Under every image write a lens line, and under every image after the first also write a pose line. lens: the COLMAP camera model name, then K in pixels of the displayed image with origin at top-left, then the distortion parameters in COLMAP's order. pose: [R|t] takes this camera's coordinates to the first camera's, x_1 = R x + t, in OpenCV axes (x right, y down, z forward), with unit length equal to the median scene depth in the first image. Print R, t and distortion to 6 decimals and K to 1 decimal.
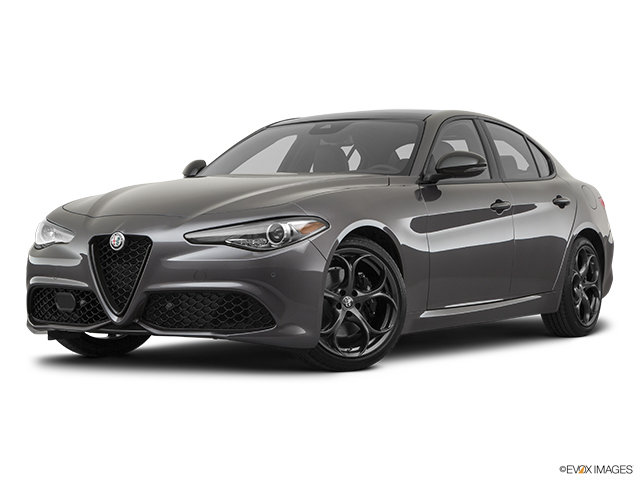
lens RADIAL K [[1303.6, 0, 318.8], [0, 1303.6, 241.4], [0, 0, 1]] dist [0.017014, 0.000000]
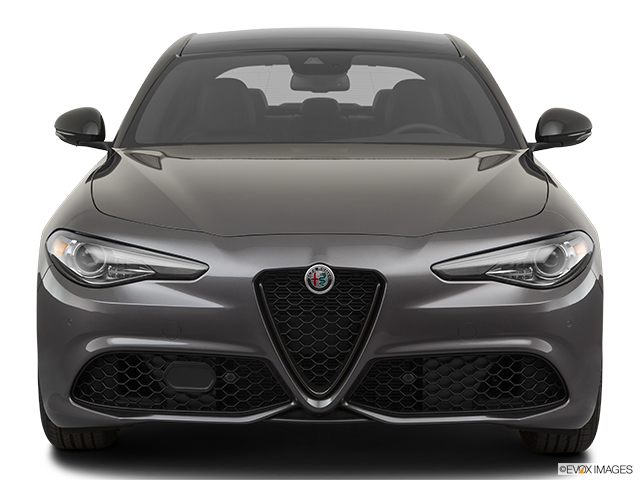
lens RADIAL K [[1875.3, 0, 317.7], [0, 1875.3, 239.9], [0, 0, 1]] dist [0.346562, 0.000000]
pose [[0.857179, -0.037631, 0.513641, -0.592601], [0.002779, 0.997650, 0.068453, -0.077456], [-0.515010, -0.057249, 0.855270, 0.223996]]
